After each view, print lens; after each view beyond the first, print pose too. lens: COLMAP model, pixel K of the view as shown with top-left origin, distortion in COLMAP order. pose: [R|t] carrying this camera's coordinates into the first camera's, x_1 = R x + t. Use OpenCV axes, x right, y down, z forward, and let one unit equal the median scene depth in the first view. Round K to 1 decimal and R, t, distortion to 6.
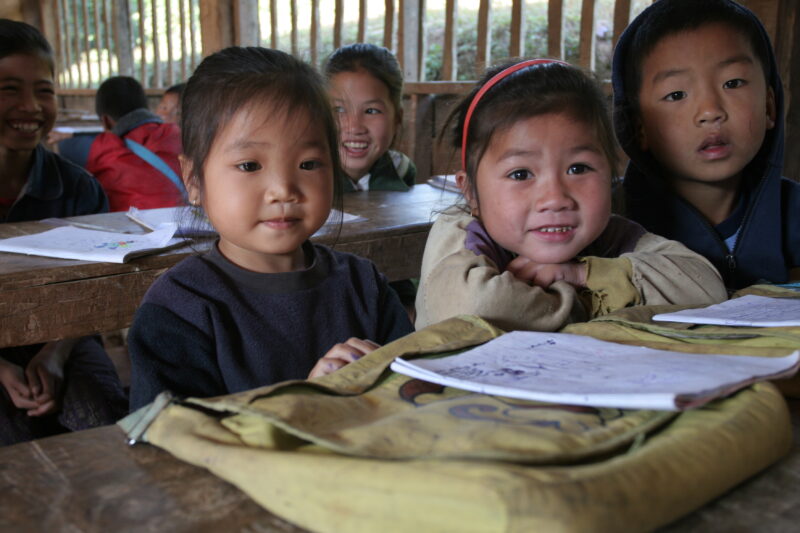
lens RADIAL K [[912.9, 0, 400.0], [0, 912.9, 266.5], [0, 0, 1]] dist [-0.008522, -0.013755]
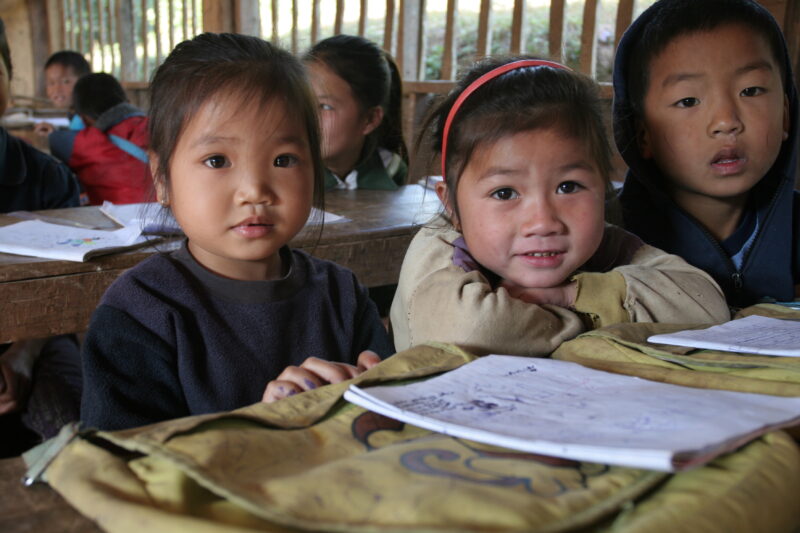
lens RADIAL K [[893.6, 0, 400.0], [0, 893.6, 266.5], [0, 0, 1]] dist [-0.008900, -0.014498]
pose [[0.999689, 0.024823, -0.002229, 0.031298], [-0.024817, 0.999689, 0.002546, -0.012294], [0.002291, -0.002490, 0.999994, 0.112891]]
